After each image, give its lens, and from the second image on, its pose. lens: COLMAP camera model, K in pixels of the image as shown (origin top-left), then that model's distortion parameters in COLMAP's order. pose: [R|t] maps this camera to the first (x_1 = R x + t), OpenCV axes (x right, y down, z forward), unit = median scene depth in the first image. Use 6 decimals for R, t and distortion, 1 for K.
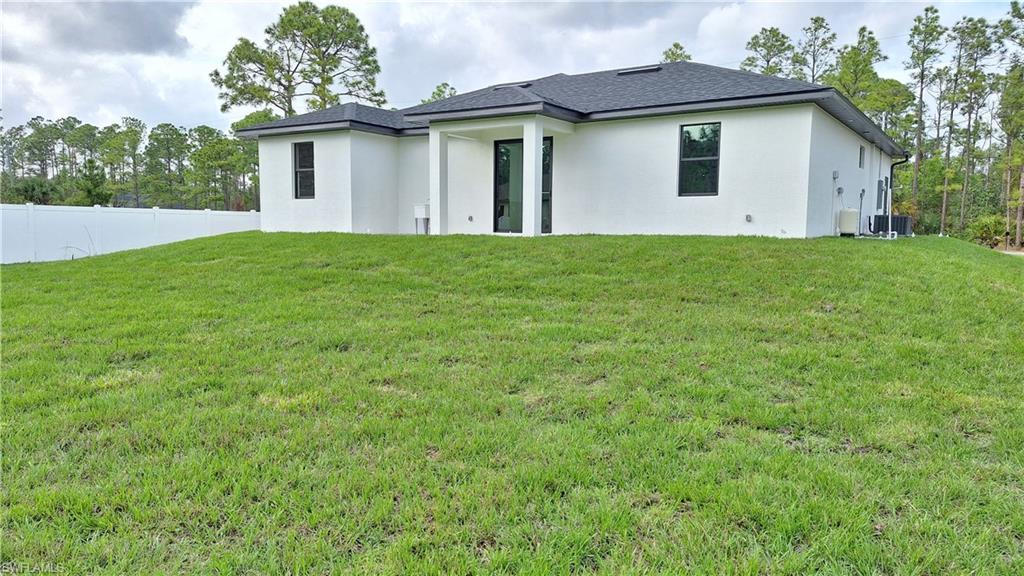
lens RADIAL K [[721.1, 0, 504.6], [0, 721.1, 299.4], [0, 0, 1]] dist [0.088186, -0.092986]
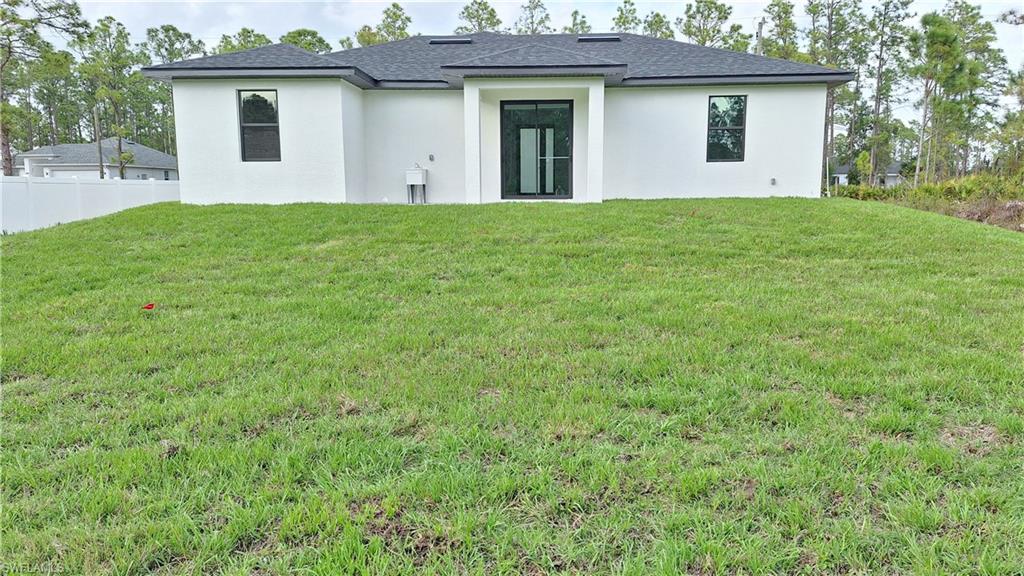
lens RADIAL K [[734.5, 0, 512.0], [0, 734.5, 288.0], [0, 0, 1]] dist [0.085373, -0.096599]
pose [[0.860393, -0.079020, 0.503468, -0.492328], [0.063388, 0.996828, 0.048128, -0.022990], [-0.505674, -0.009495, 0.862672, 0.165852]]
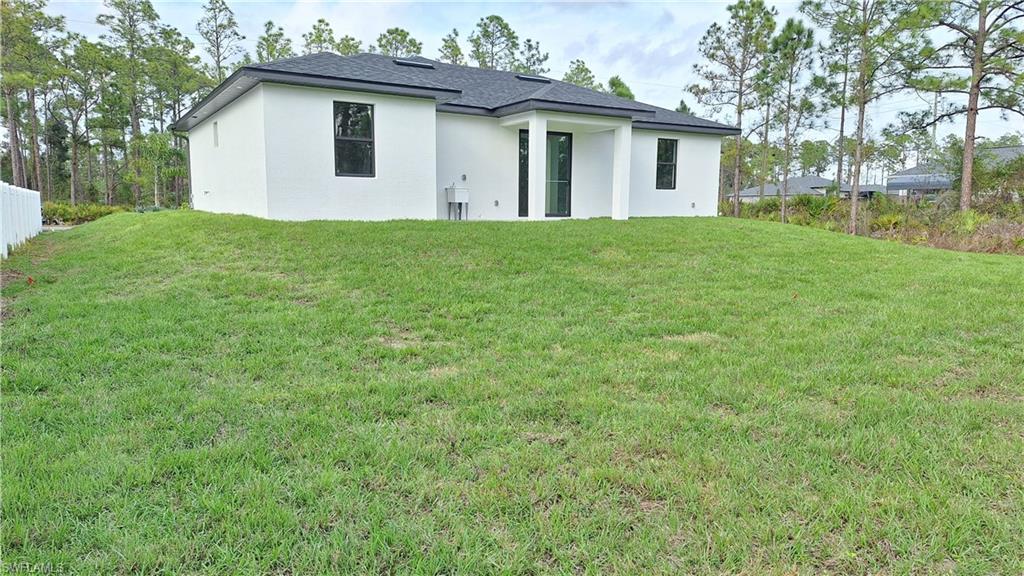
lens RADIAL K [[734.5, 0, 512.0], [0, 734.5, 288.0], [0, 0, 1]] dist [0.085373, -0.096599]
pose [[0.413328, -0.103168, 0.904719, -0.994176], [0.086045, 0.993540, 0.073986, -0.069690], [-0.906508, 0.047266, 0.419535, 0.563495]]
